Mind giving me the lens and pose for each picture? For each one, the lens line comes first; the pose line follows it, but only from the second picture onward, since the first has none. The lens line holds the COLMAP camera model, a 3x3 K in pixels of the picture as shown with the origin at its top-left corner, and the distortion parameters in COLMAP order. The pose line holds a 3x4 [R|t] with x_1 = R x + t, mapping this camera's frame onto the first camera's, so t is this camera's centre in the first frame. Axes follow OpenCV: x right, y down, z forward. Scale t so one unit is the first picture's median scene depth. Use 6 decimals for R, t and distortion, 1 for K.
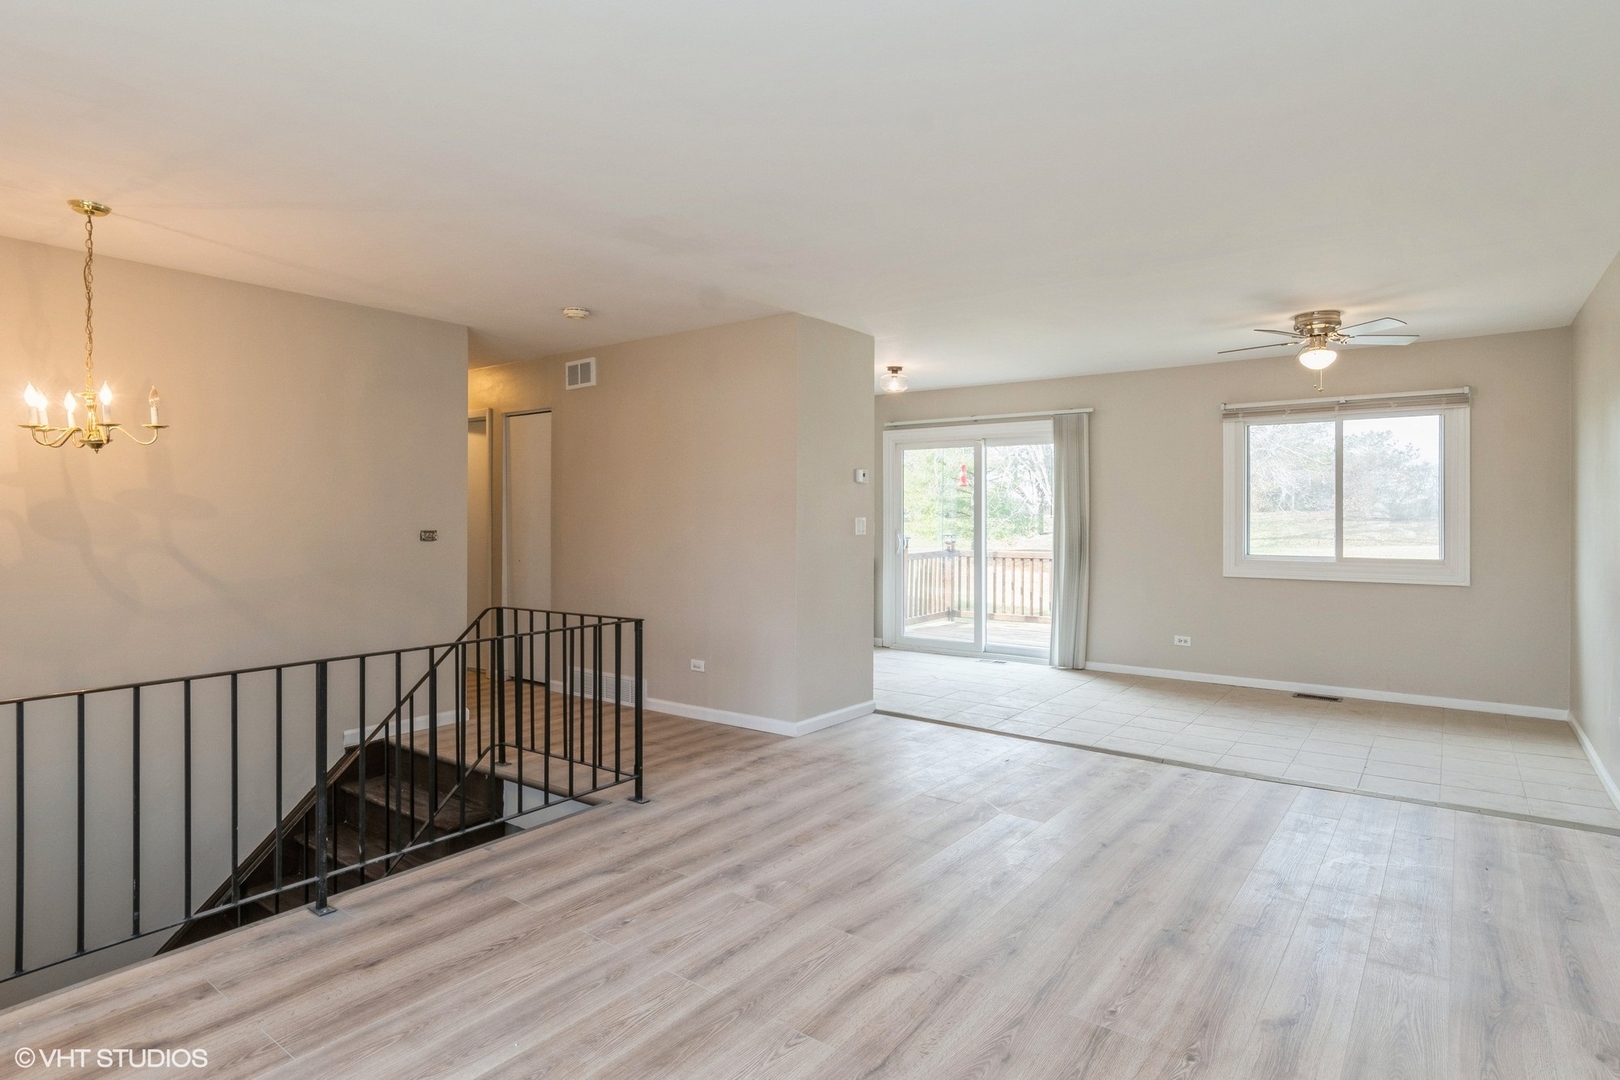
lens RADIAL K [[850.1, 0, 809.8], [0, 850.1, 526.8], [0, 0, 1]] dist [0.009030, -0.003349]
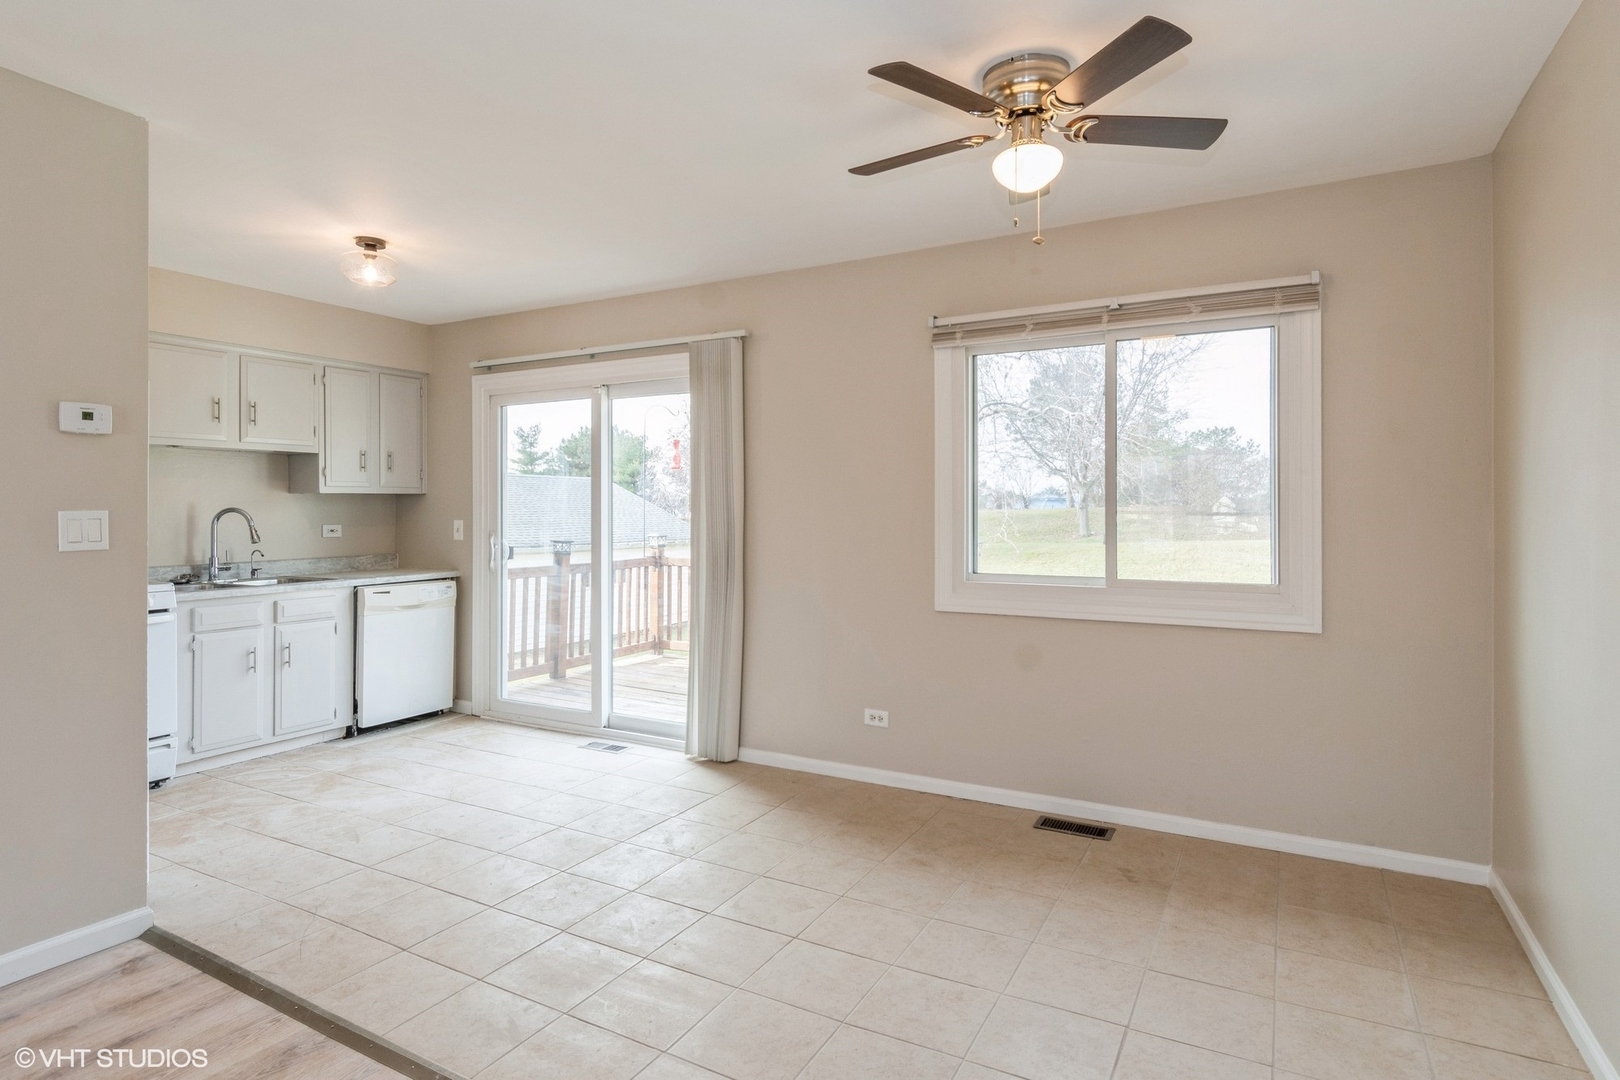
lens RADIAL K [[850.1, 0, 805.1], [0, 850.1, 525.6], [0, 0, 1]] dist [0.009030, -0.003349]
pose [[0.991685, -0.003717, 0.128633, 0.323370], [0.003271, 0.999988, 0.003678, -0.002995], [-0.128645, -0.003227, 0.991685, 0.431888]]
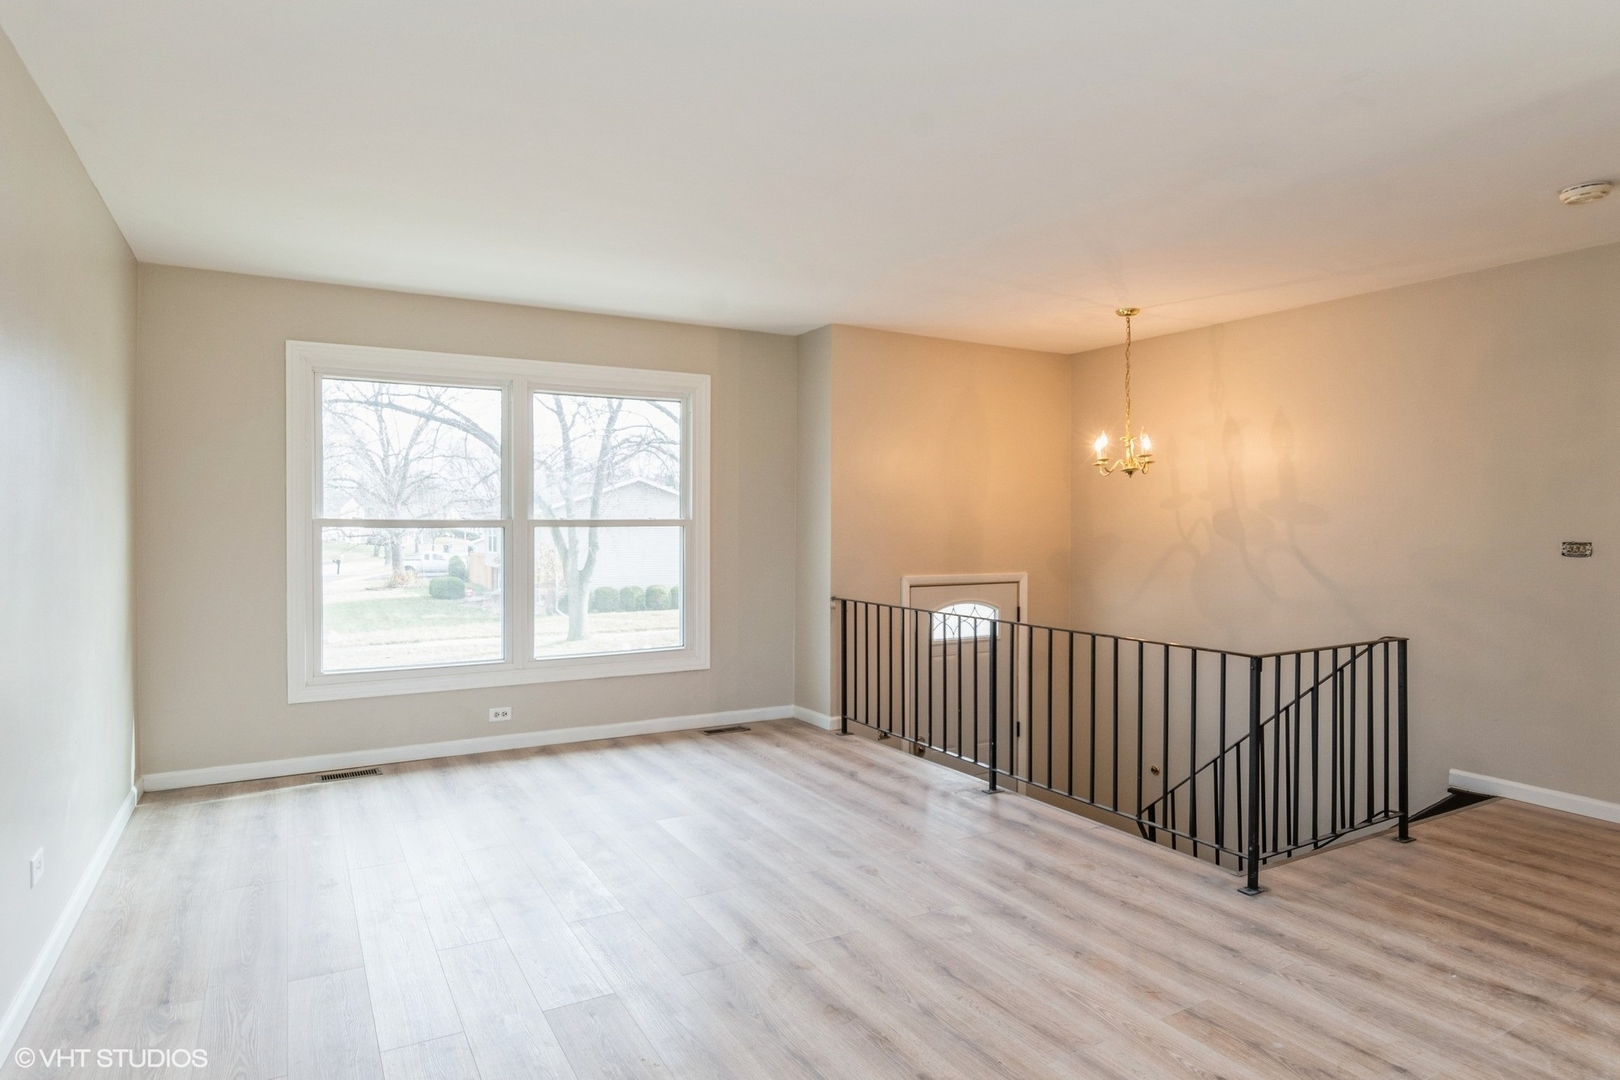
lens RADIAL K [[930.4, 0, 805.1], [0, 930.4, 535.7], [0, 0, 1]] dist [-0.007435, -0.001485]
pose [[-0.394919, 0.012431, -0.918632, 0.679237], [-0.014327, 0.999704, 0.019687, -0.008542], [0.918604, 0.020936, -0.394624, 0.895251]]
